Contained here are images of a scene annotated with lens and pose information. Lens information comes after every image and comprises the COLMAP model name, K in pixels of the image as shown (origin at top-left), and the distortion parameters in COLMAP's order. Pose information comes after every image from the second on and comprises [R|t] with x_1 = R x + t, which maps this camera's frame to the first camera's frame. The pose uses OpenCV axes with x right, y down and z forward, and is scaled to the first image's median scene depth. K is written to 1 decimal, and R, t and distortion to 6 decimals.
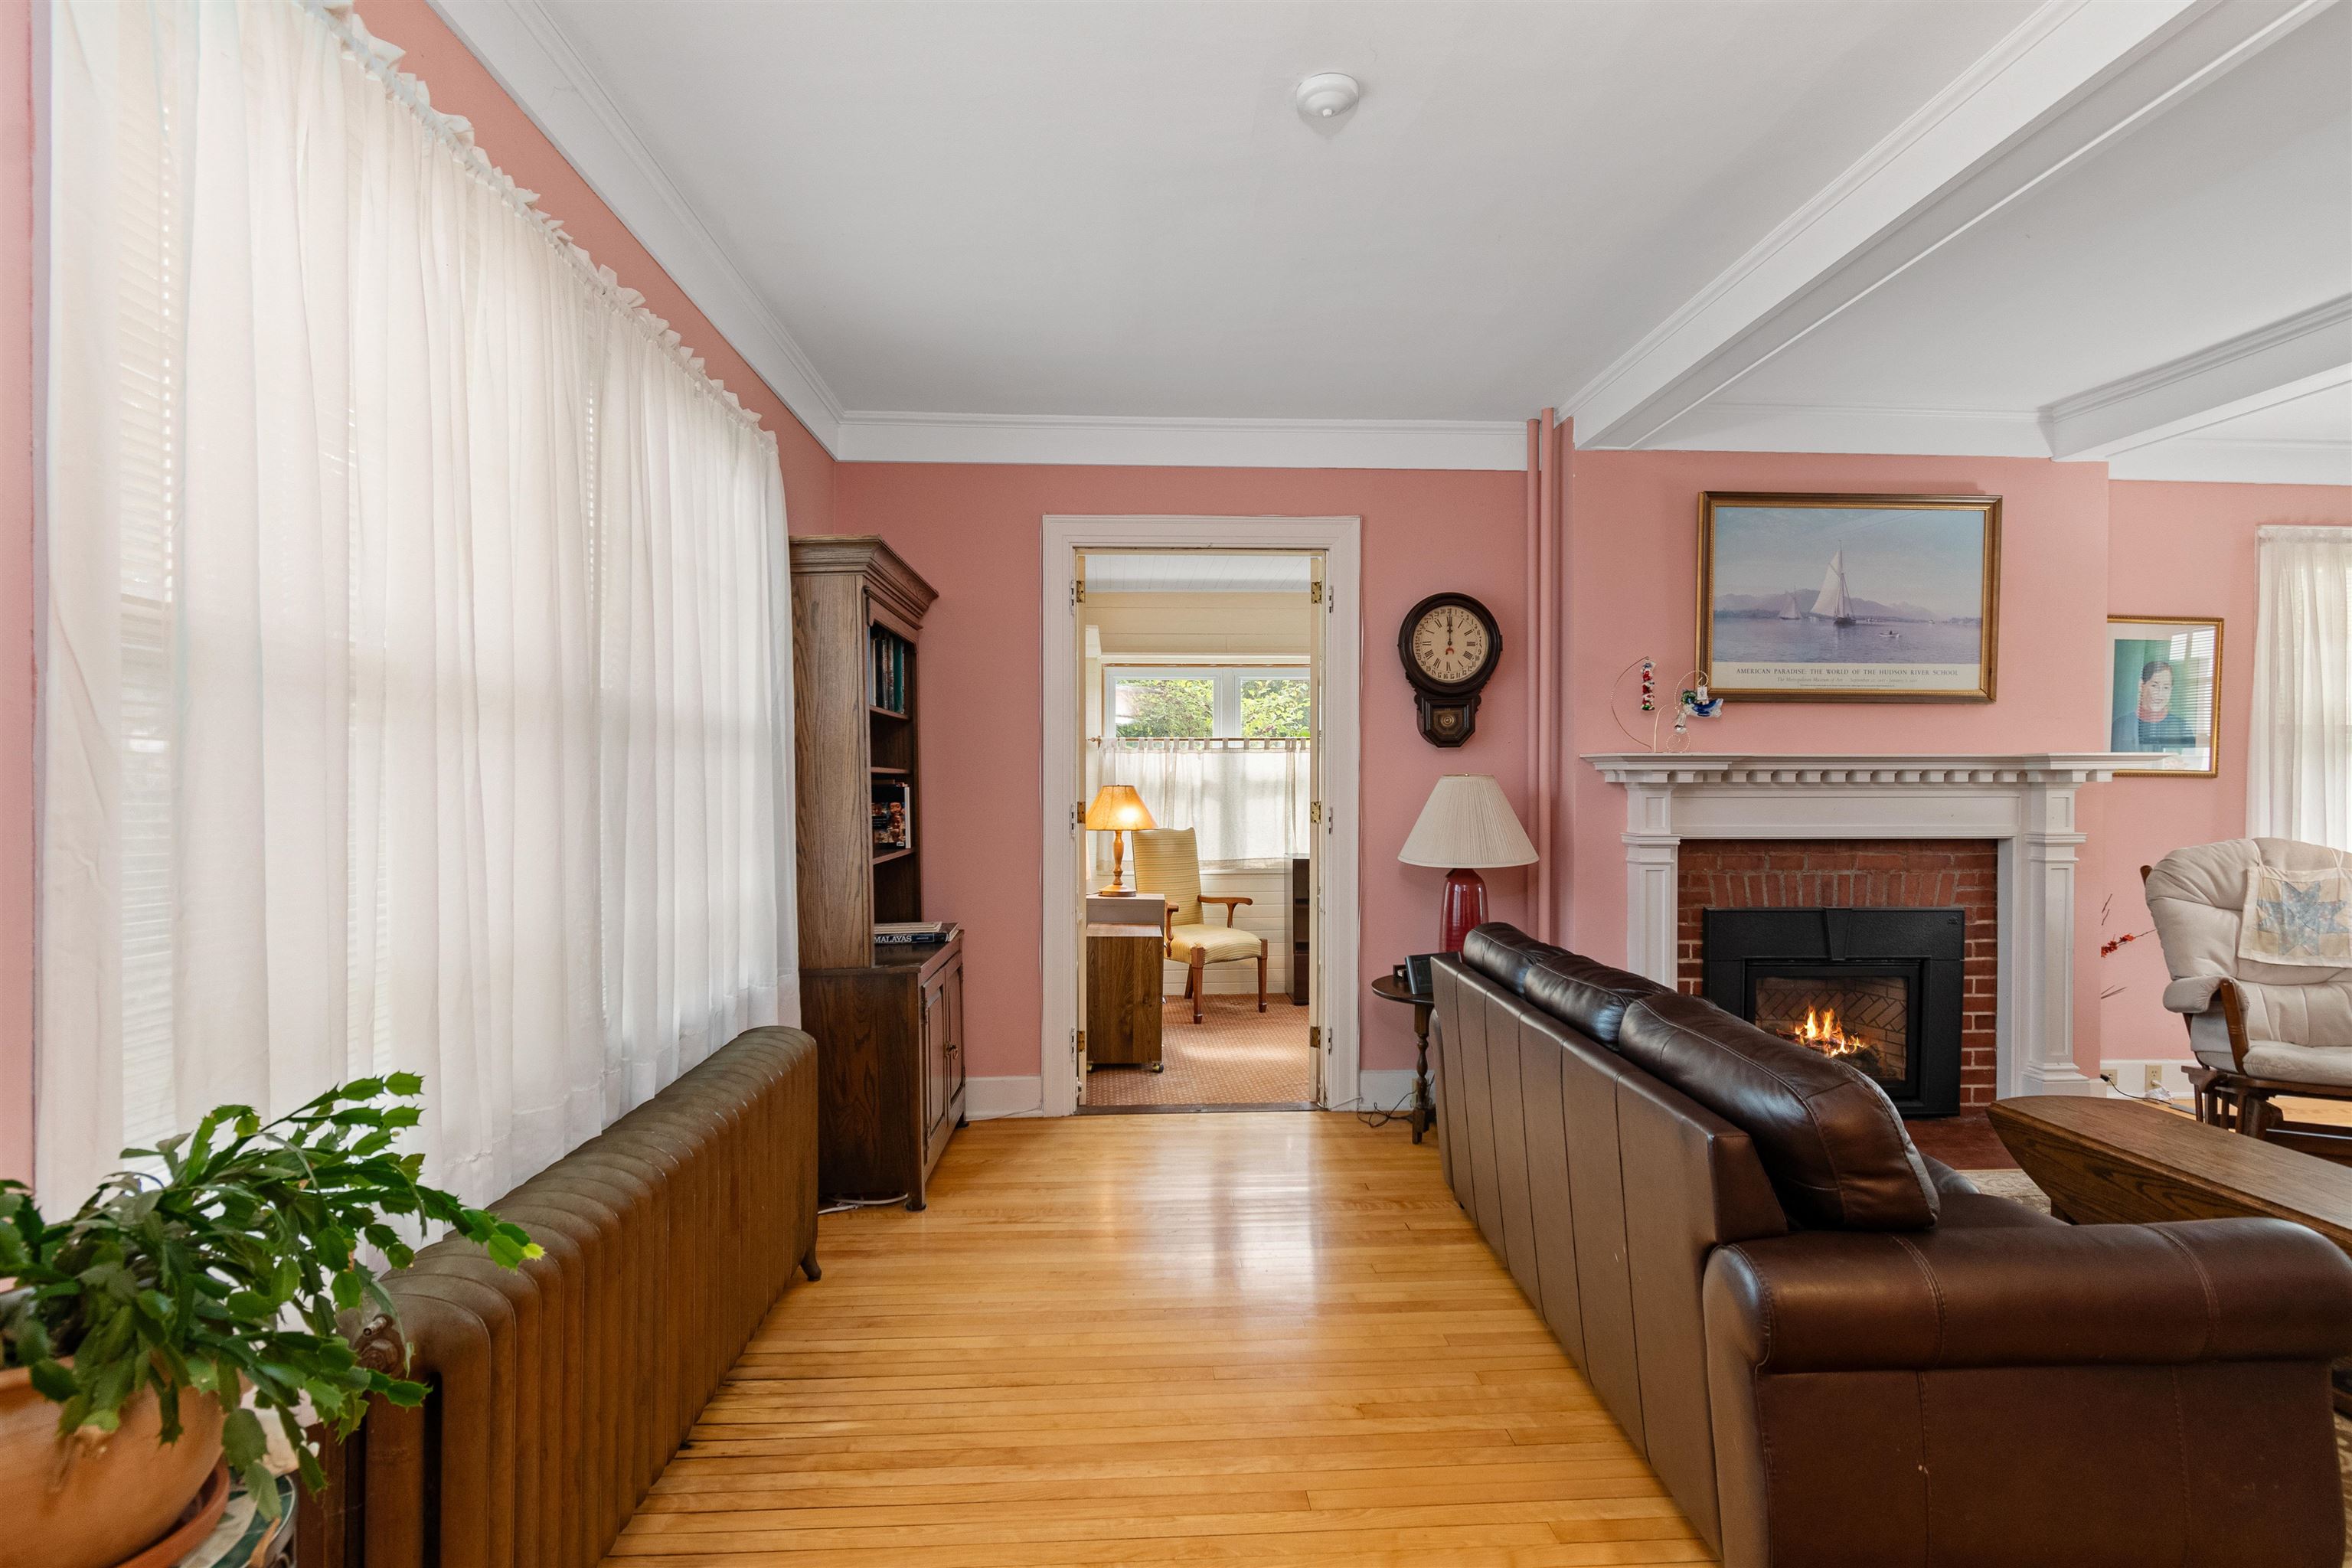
lens RADIAL K [[1142.4, 0, 1186.9], [0, 1142.4, 793.5], [0, 0, 1]] dist [-0.000610, -0.001220]
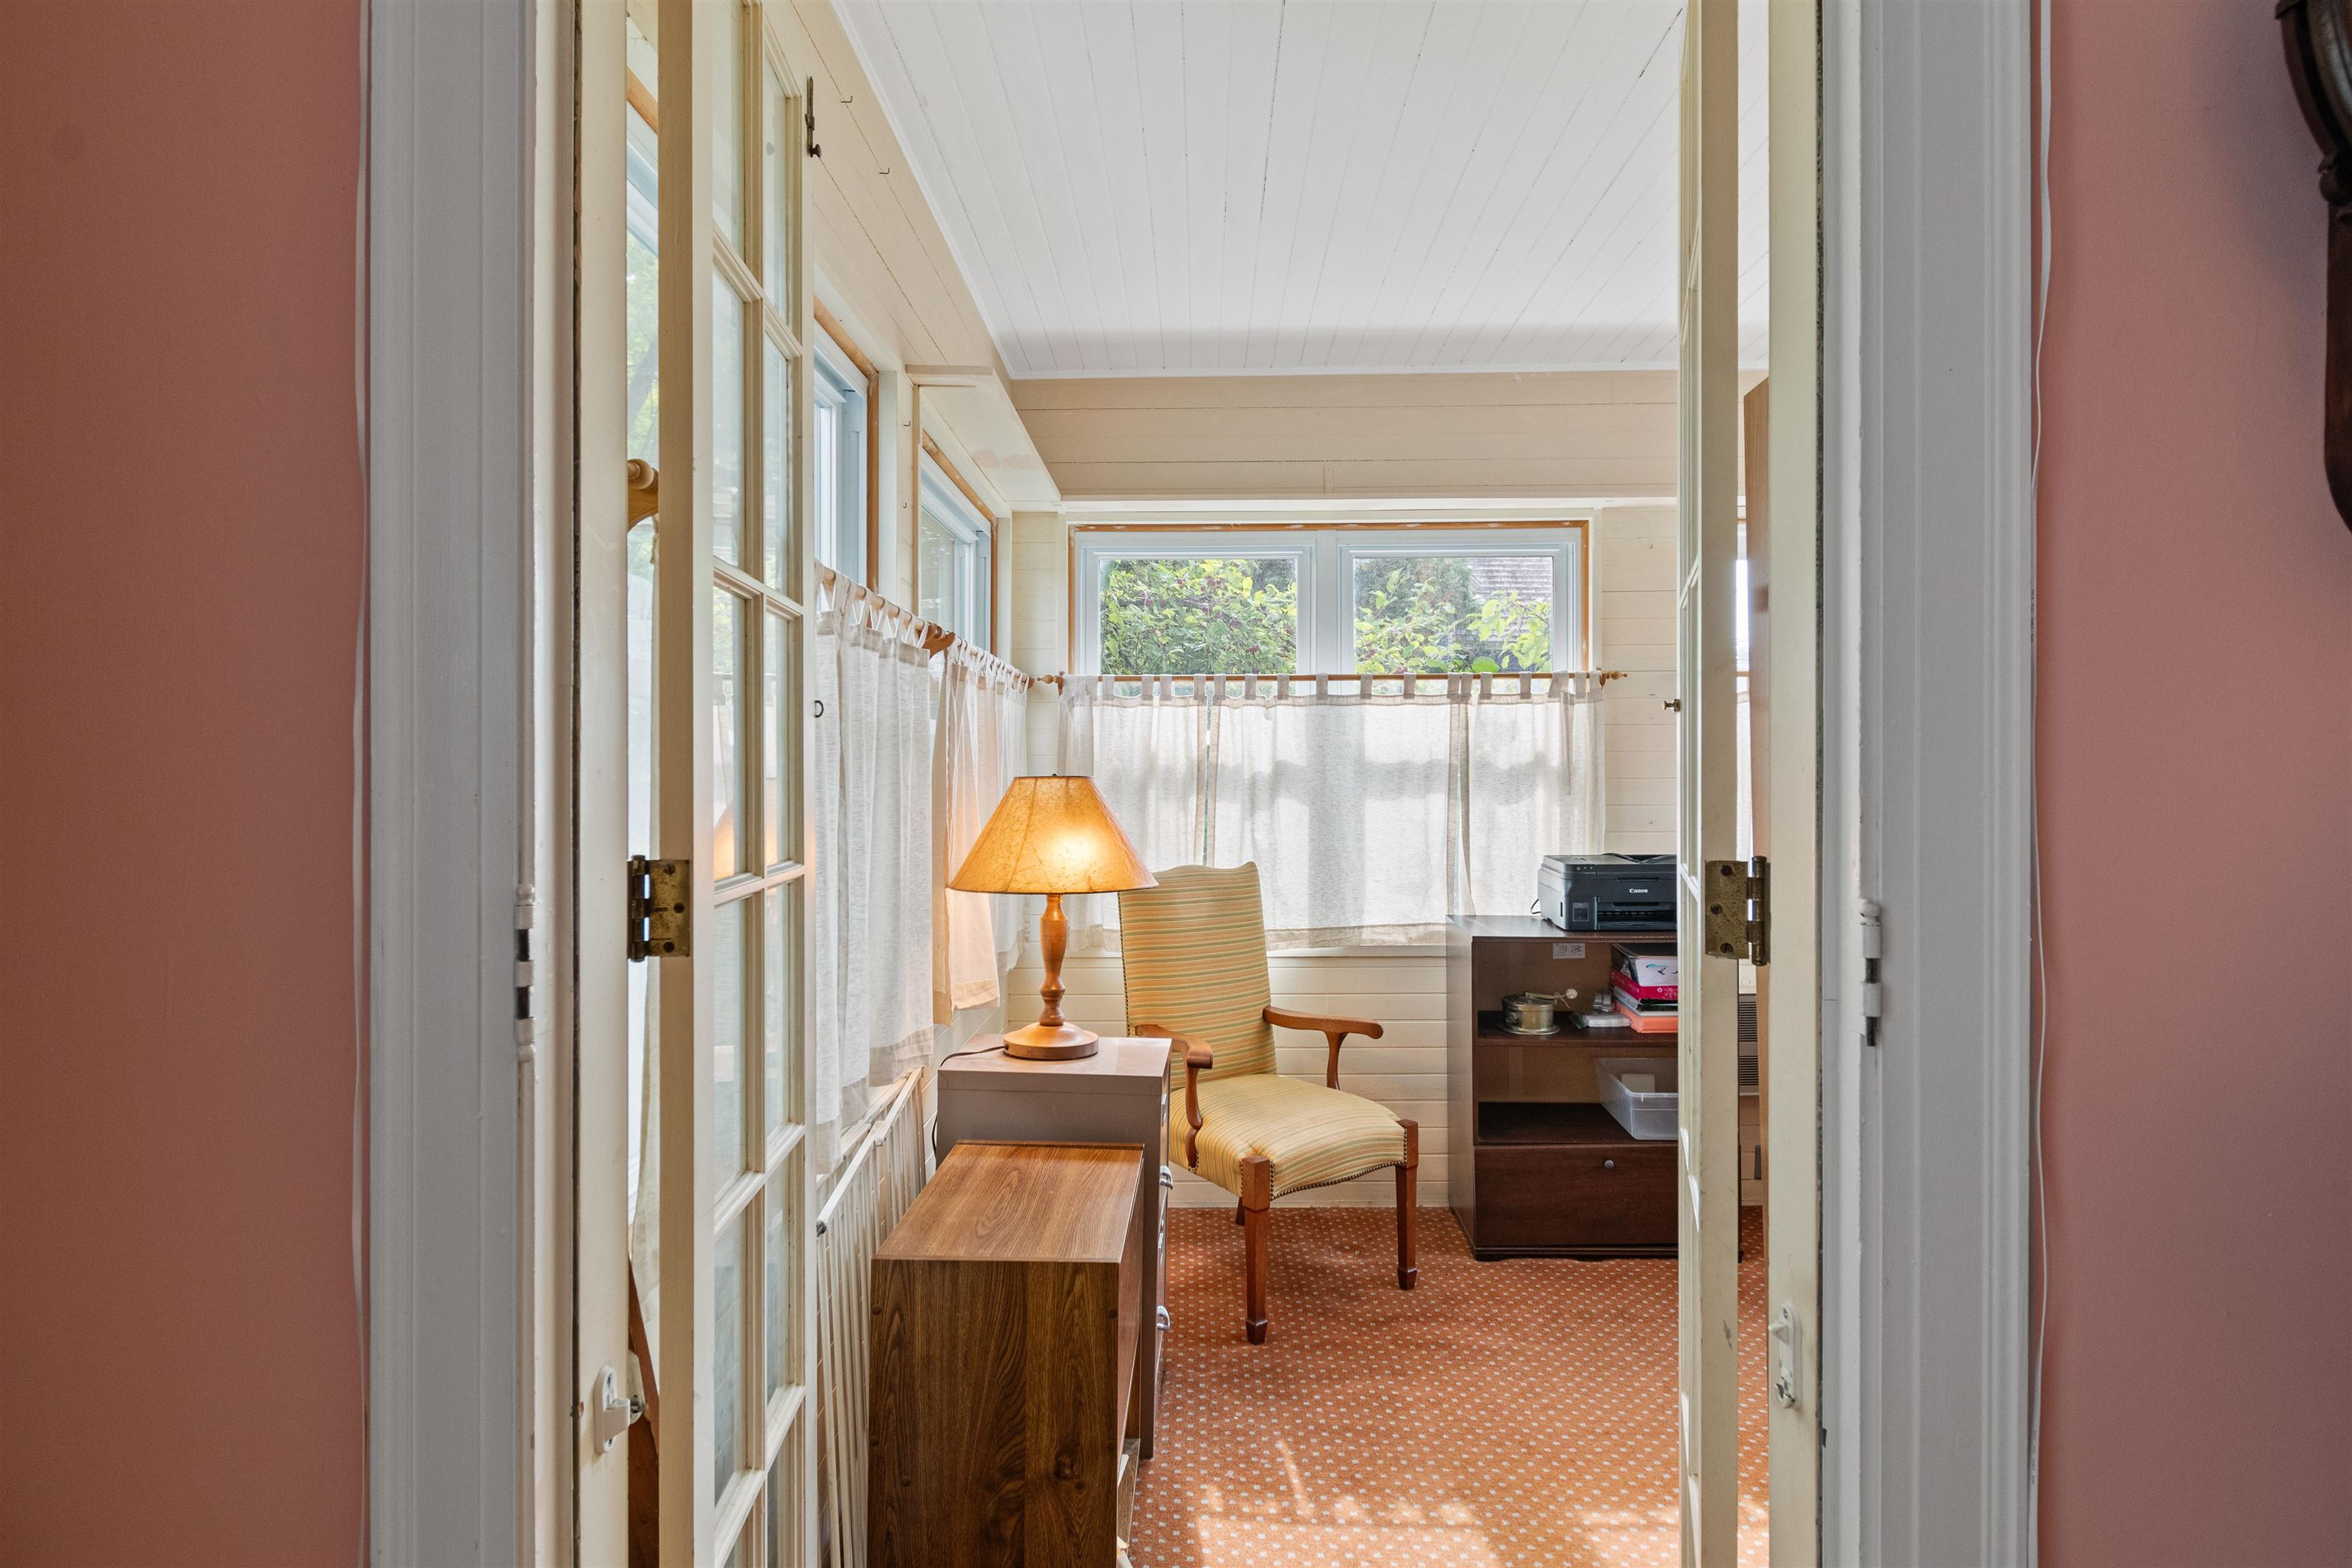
lens RADIAL K [[1237.8, 0, 1171.6], [0, 1237.8, 765.3], [0, 0, 1]] dist [0.002367, -0.009898]
pose [[0.995978, -0.001746, -0.089576, 0.029871], [0.001187, 0.999979, -0.006297, -0.012313], [0.089585, 0.006165, 0.995960, 0.822065]]
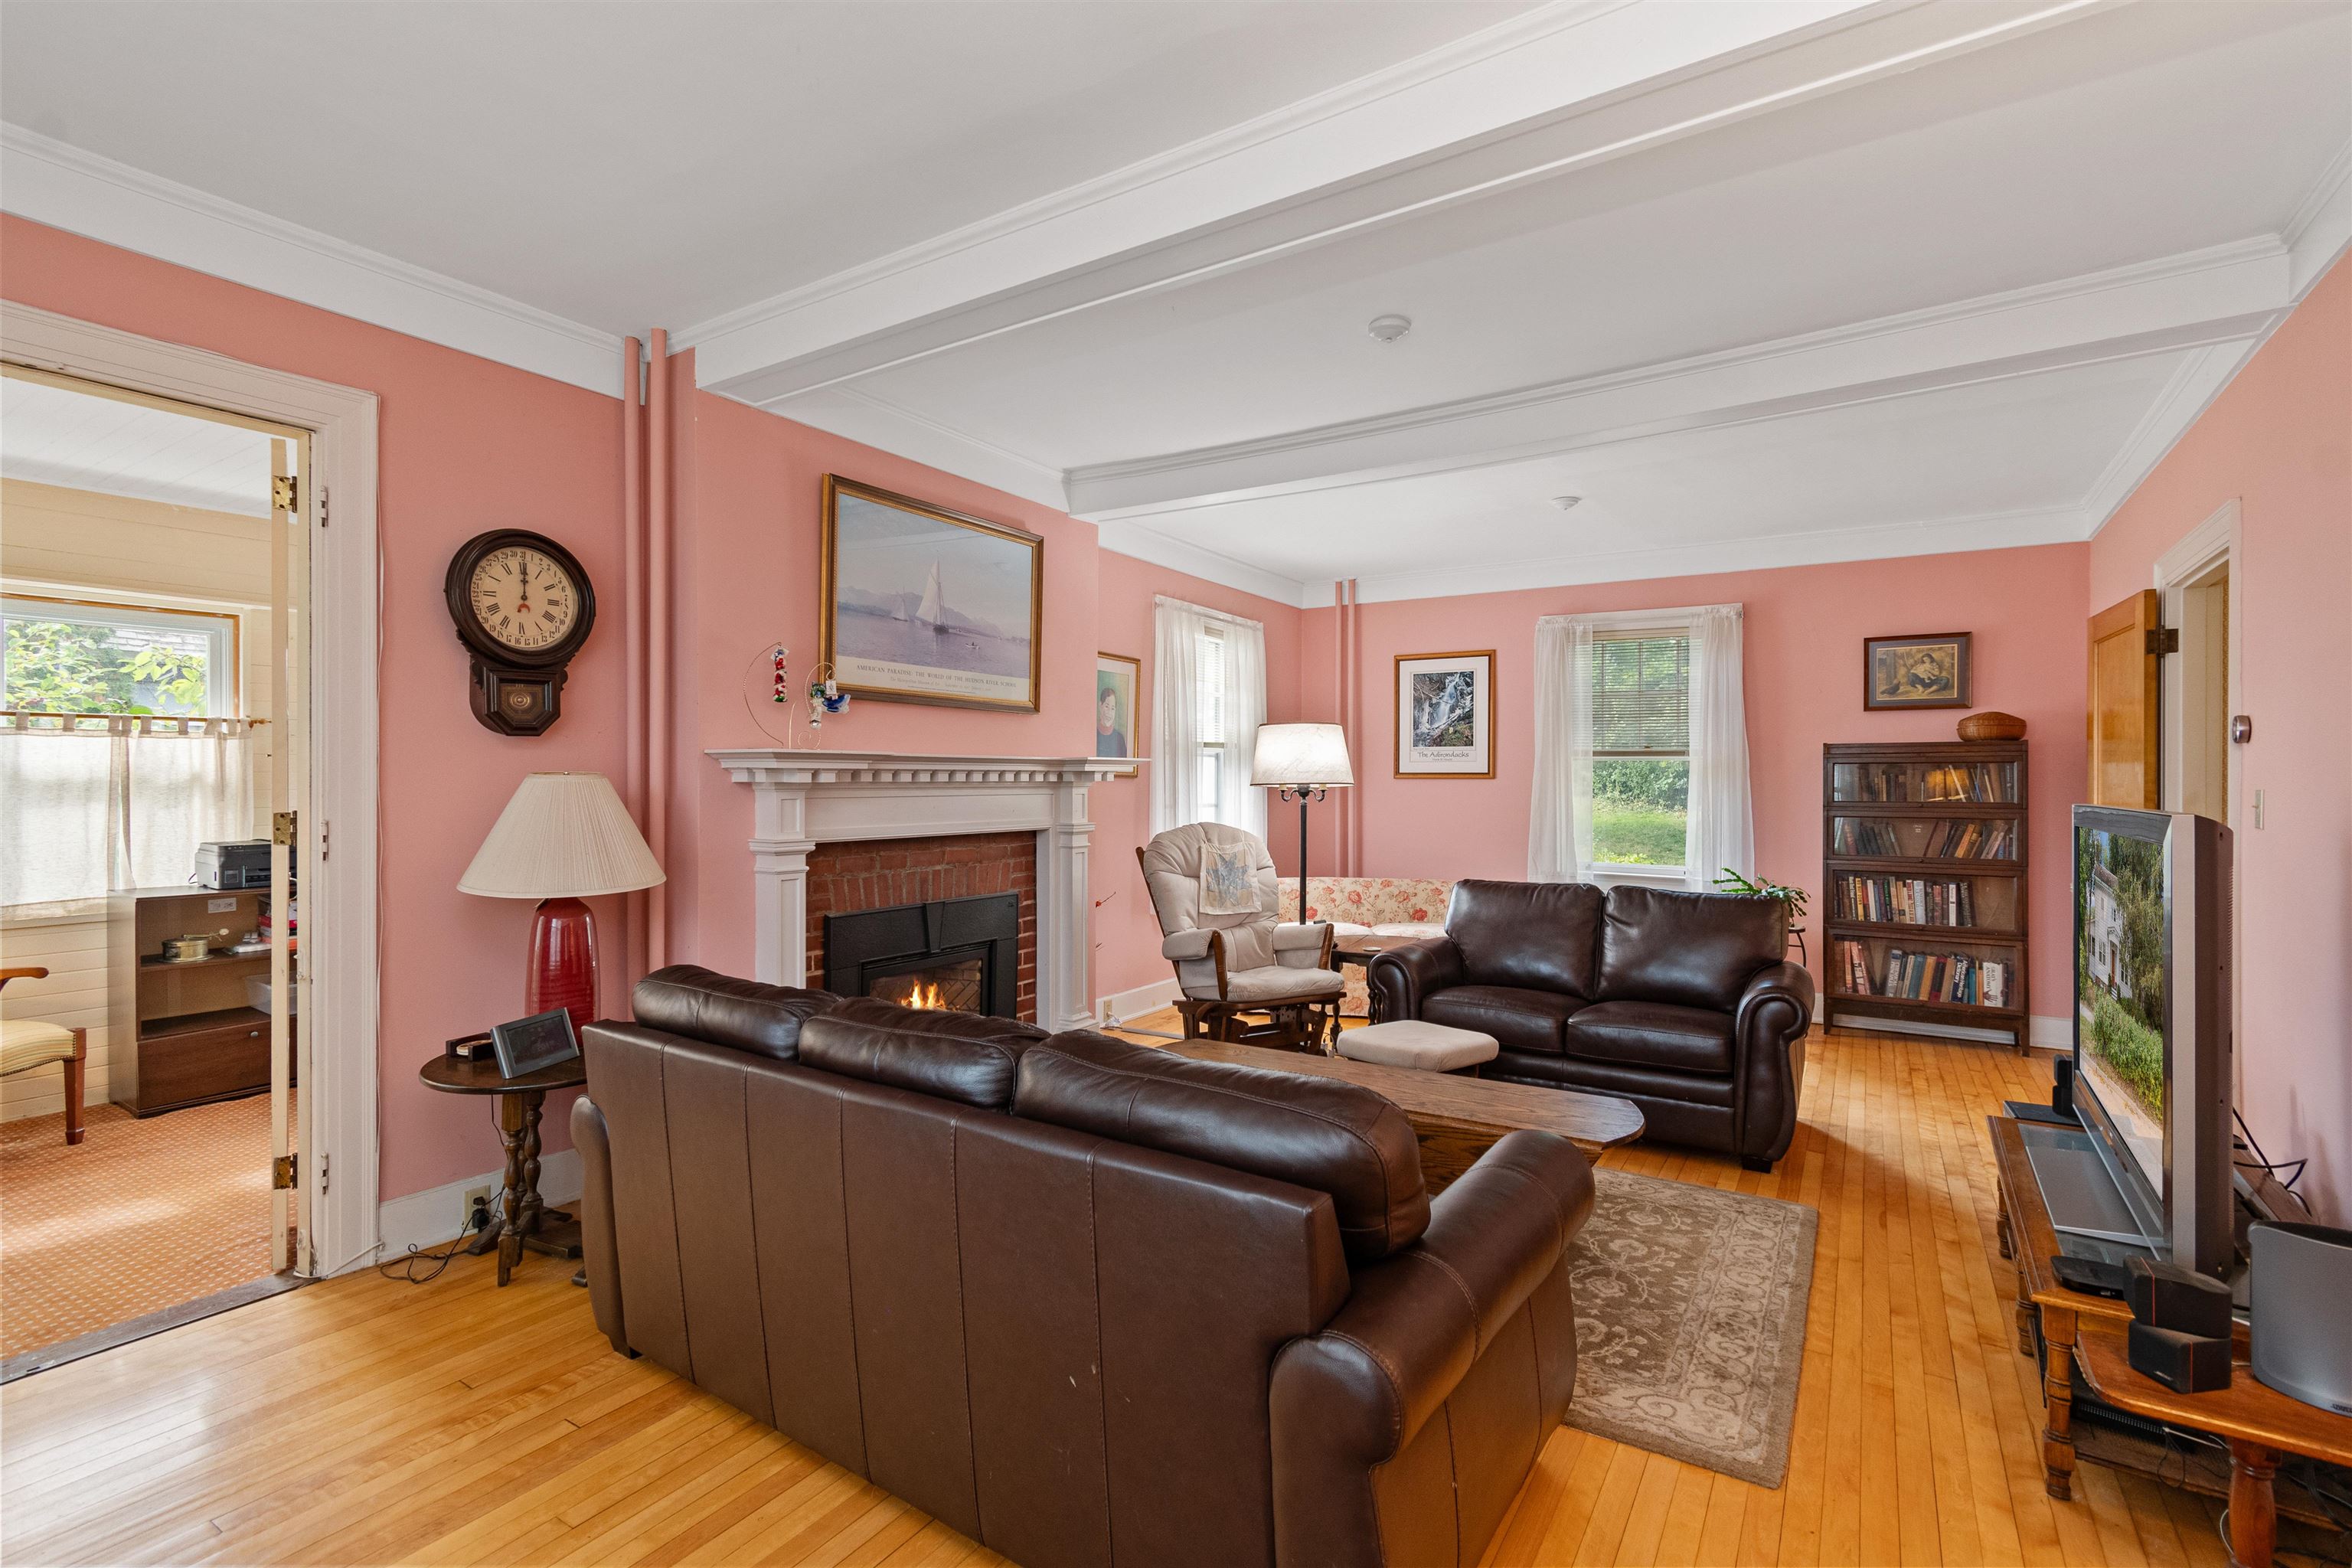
lens RADIAL K [[1065.0, 0, 1179.1], [0, 1065.0, 782.5], [0, 0, 1]] dist [0.001480, 0.001140]
pose [[0.586967, -0.001681, 0.809609, -0.087144], [0.008359, 0.999957, -0.003984, -0.003307], [-0.809567, 0.009106, 0.586956, 0.242340]]
